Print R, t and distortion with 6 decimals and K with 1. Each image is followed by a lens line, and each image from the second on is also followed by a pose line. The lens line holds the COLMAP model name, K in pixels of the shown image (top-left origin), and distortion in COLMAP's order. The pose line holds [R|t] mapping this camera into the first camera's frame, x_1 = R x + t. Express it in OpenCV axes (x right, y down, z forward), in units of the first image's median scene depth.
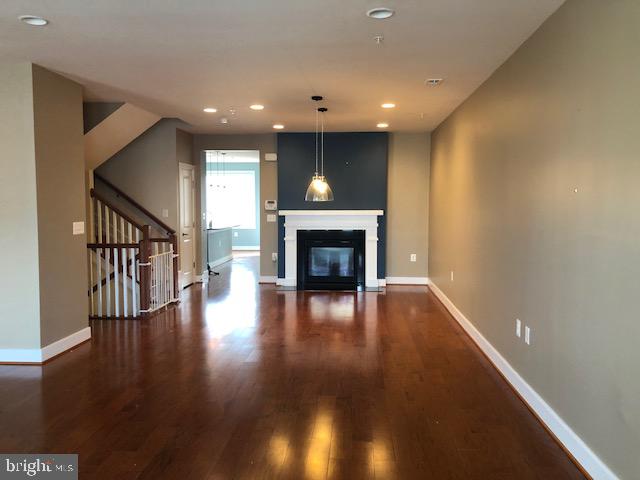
lens RADIAL K [[528.6, 0, 323.4], [0, 528.6, 235.7], [0, 0, 1]] dist [0.076989, -0.064618]
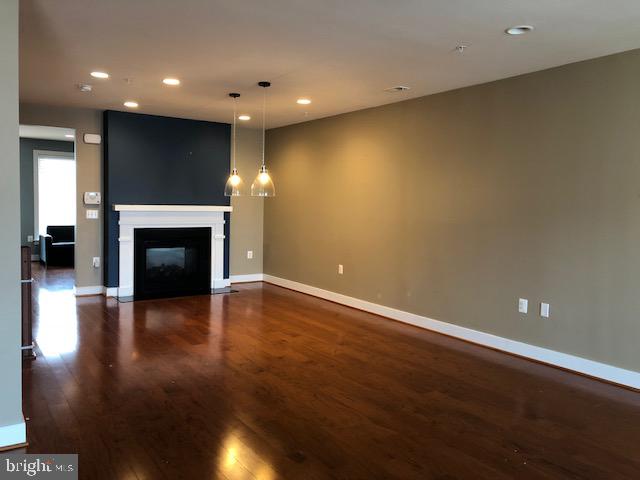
lens RADIAL K [[528.6, 0, 321.4], [0, 528.6, 235.2], [0, 0, 1]] dist [0.076989, -0.064618]
pose [[0.782768, -0.026375, 0.621754, -0.349454], [0.020391, 0.999652, 0.016734, -0.008659], [-0.621979, -0.000420, 0.783034, 0.152280]]
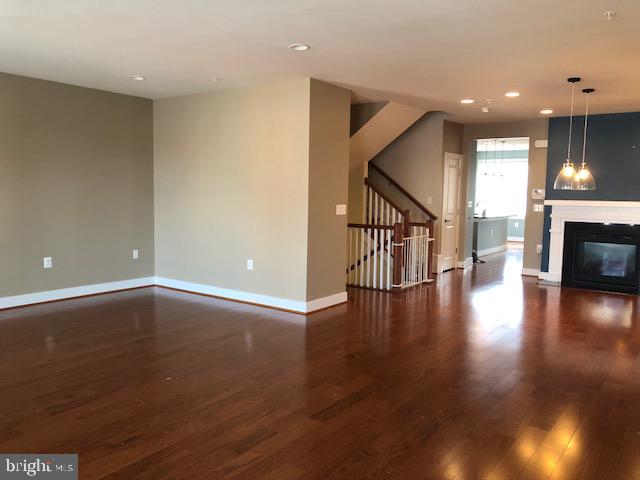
lens RADIAL K [[528.6, 0, 319.2], [0, 528.6, 237.2], [0, 0, 1]] dist [0.076989, -0.064618]
pose [[0.843234, 0.063734, -0.533755, 0.090539], [-0.051557, 0.997958, 0.037713, 0.003303], [0.535069, -0.004282, 0.844798, -0.025971]]
